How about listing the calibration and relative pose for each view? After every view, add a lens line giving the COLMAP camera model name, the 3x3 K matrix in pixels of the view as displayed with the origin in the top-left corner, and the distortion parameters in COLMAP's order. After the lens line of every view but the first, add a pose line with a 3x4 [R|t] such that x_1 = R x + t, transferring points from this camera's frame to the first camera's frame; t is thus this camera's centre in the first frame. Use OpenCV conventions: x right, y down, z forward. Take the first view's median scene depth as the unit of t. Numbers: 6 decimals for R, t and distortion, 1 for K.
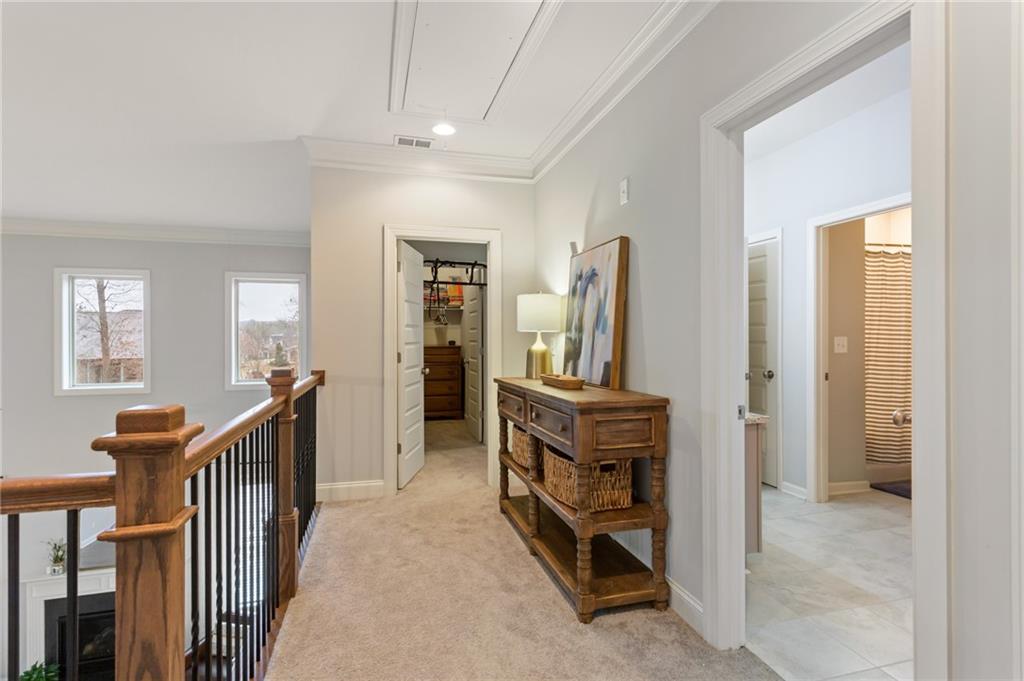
lens RADIAL K [[492.2, 0, 507.9], [0, 492.2, 336.9], [0, 0, 1]] dist [0.004774, 0.001047]
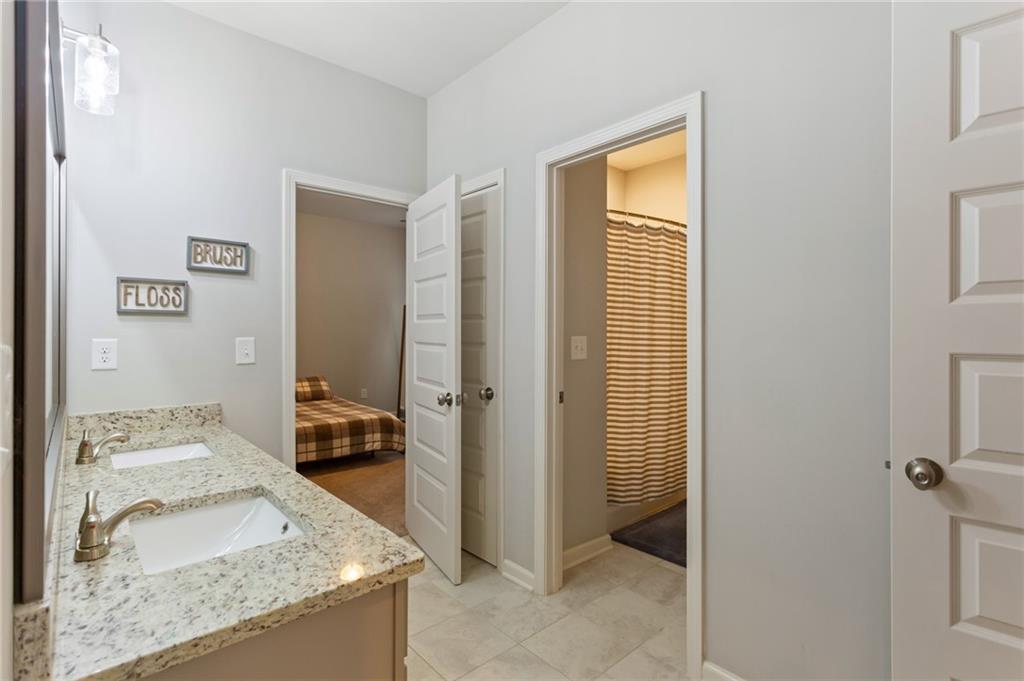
lens RADIAL K [[492.2, 0, 514.3], [0, 492.2, 342.9], [0, 0, 1]] dist [0.004774, 0.001047]
pose [[0.892307, -0.005532, 0.451395, 0.280035], [-0.002321, 0.999855, 0.016841, -0.001956], [-0.451422, -0.016075, 0.892166, 0.422274]]
